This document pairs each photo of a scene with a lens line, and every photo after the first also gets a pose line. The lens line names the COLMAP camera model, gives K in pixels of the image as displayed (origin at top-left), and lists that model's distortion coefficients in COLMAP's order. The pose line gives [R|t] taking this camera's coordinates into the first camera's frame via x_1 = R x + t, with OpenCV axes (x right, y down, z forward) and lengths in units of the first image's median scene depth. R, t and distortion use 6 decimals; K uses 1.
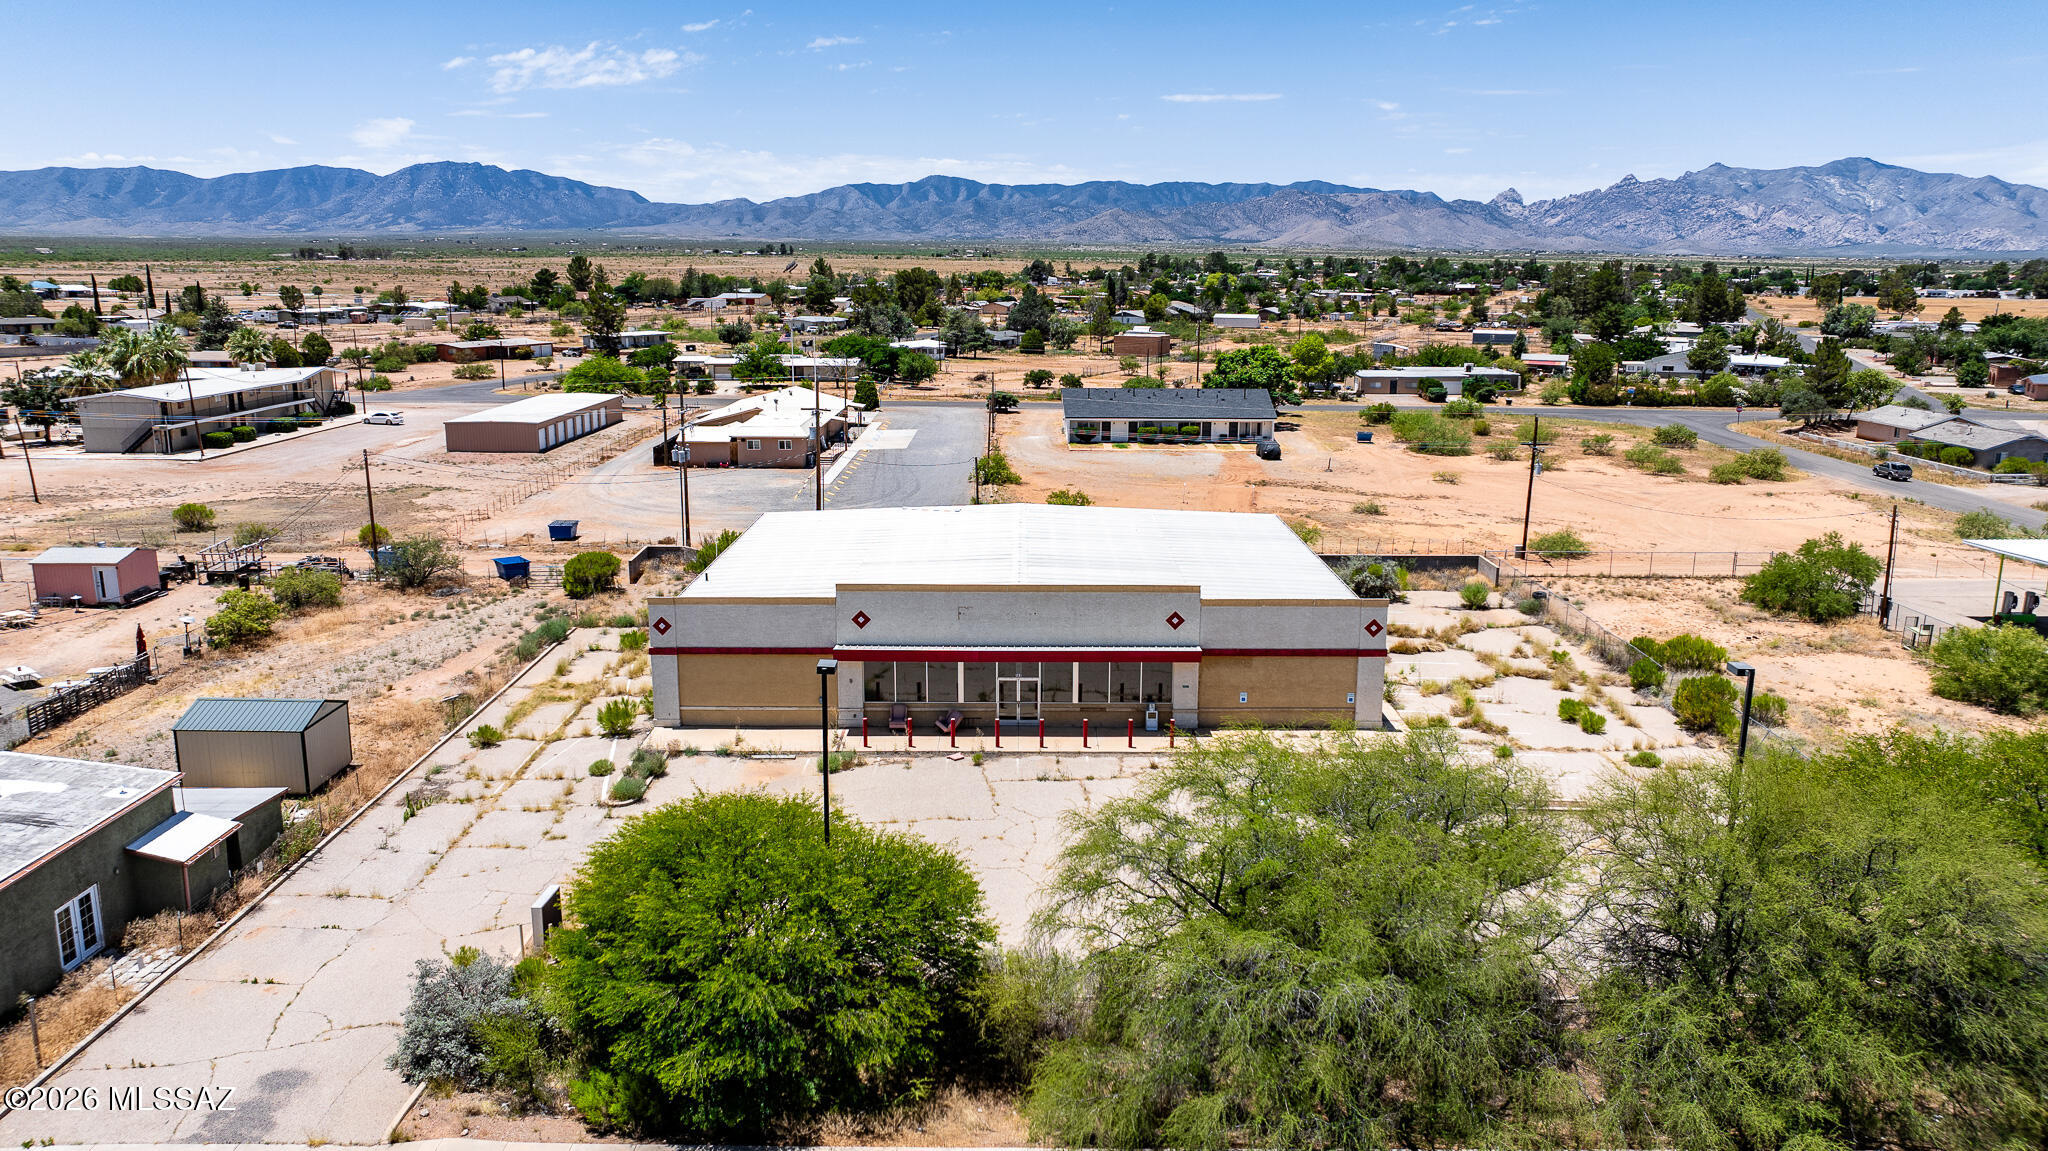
lens RADIAL K [[1439.9, 0, 1034.0], [0, 1439.9, 583.1], [0, 0, 1]] dist [-0.035887, 0.041481]
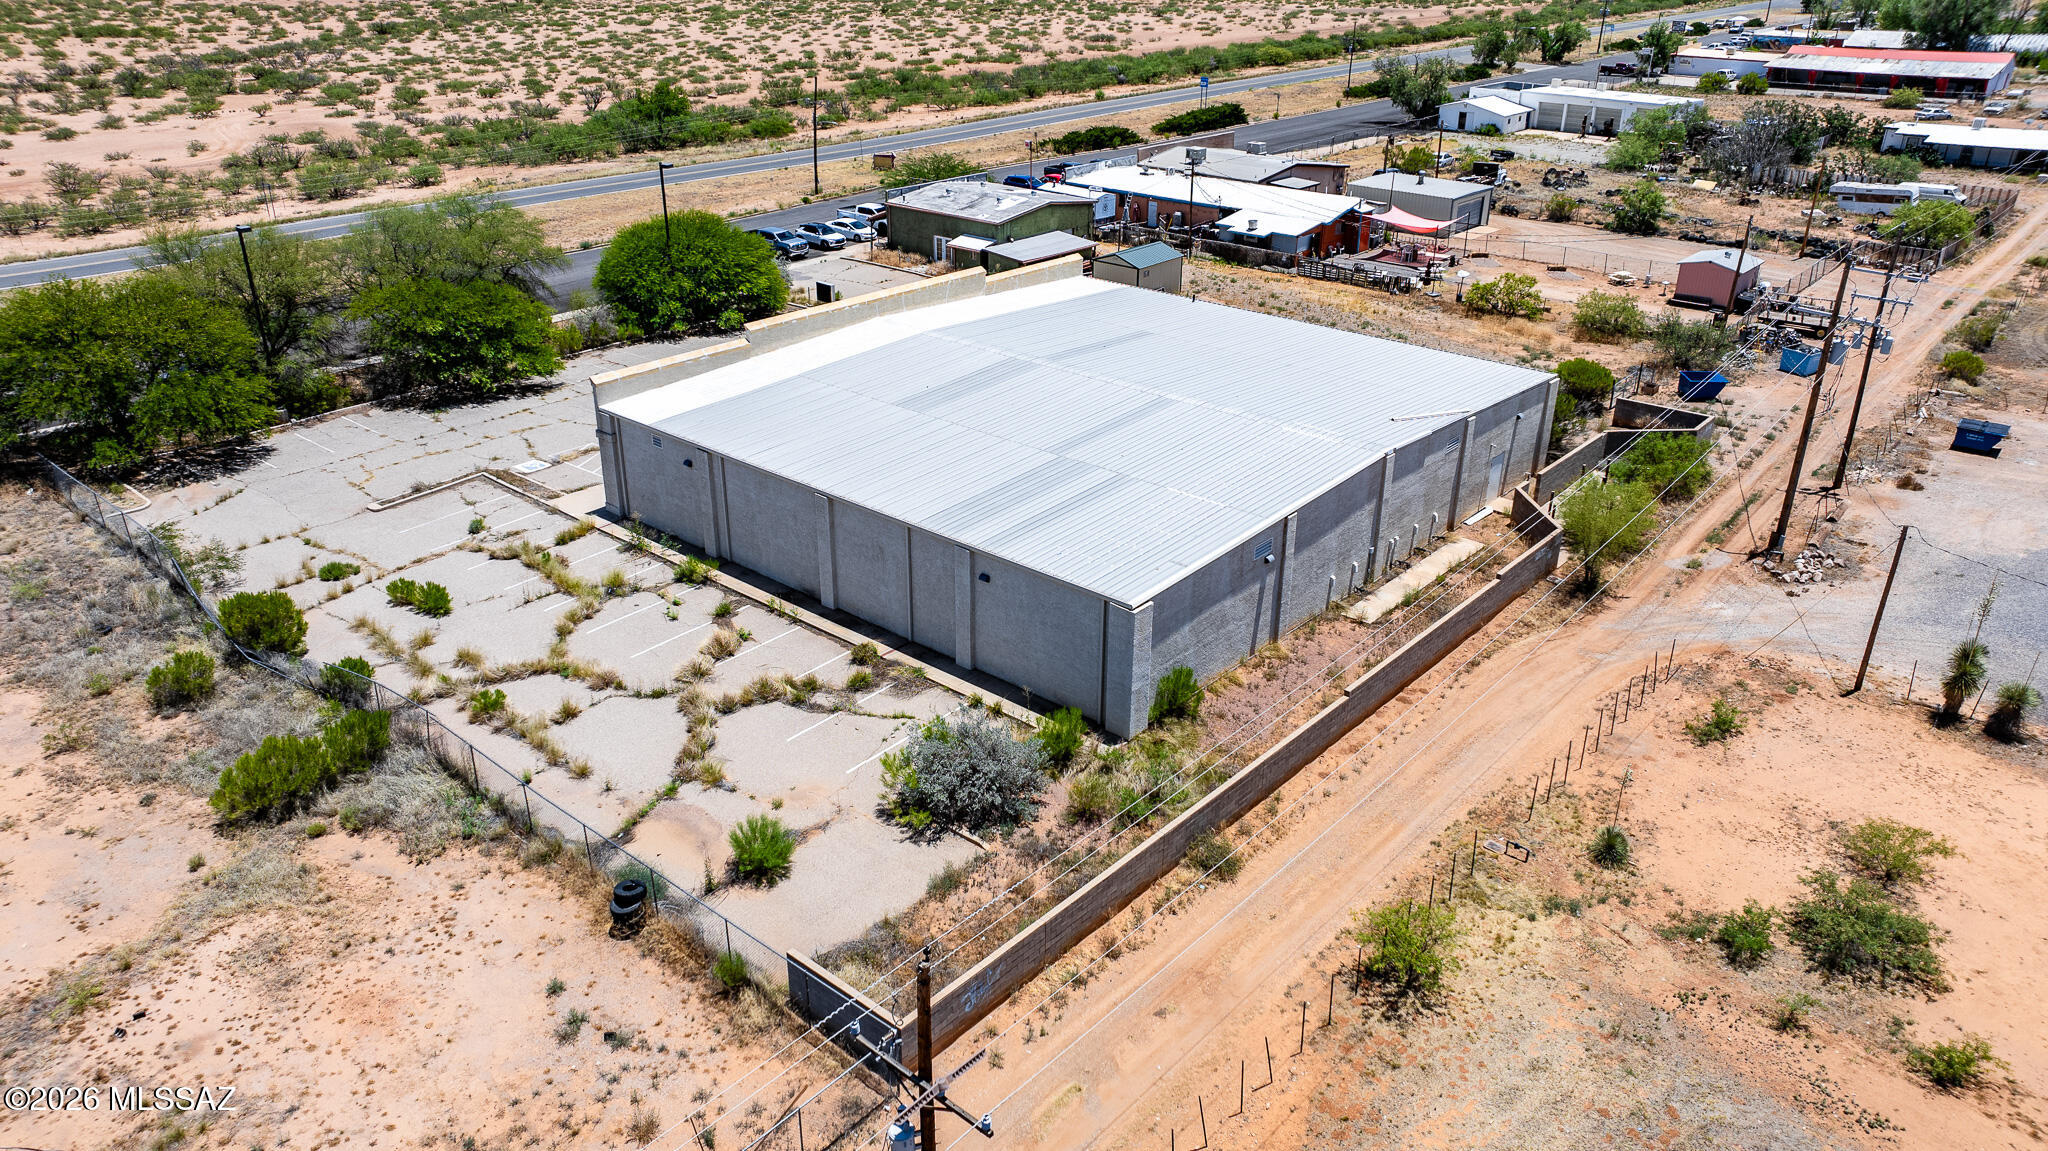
lens RADIAL K [[1439.9, 0, 1031.6], [0, 1439.9, 572.5], [0, 0, 1]] dist [-0.035887, 0.041481]
pose [[-0.659919, 0.306844, -0.685823, 0.628063], [-0.176697, 0.823820, 0.538609, -0.376309], [0.730264, 0.476621, -0.489436, 1.462915]]
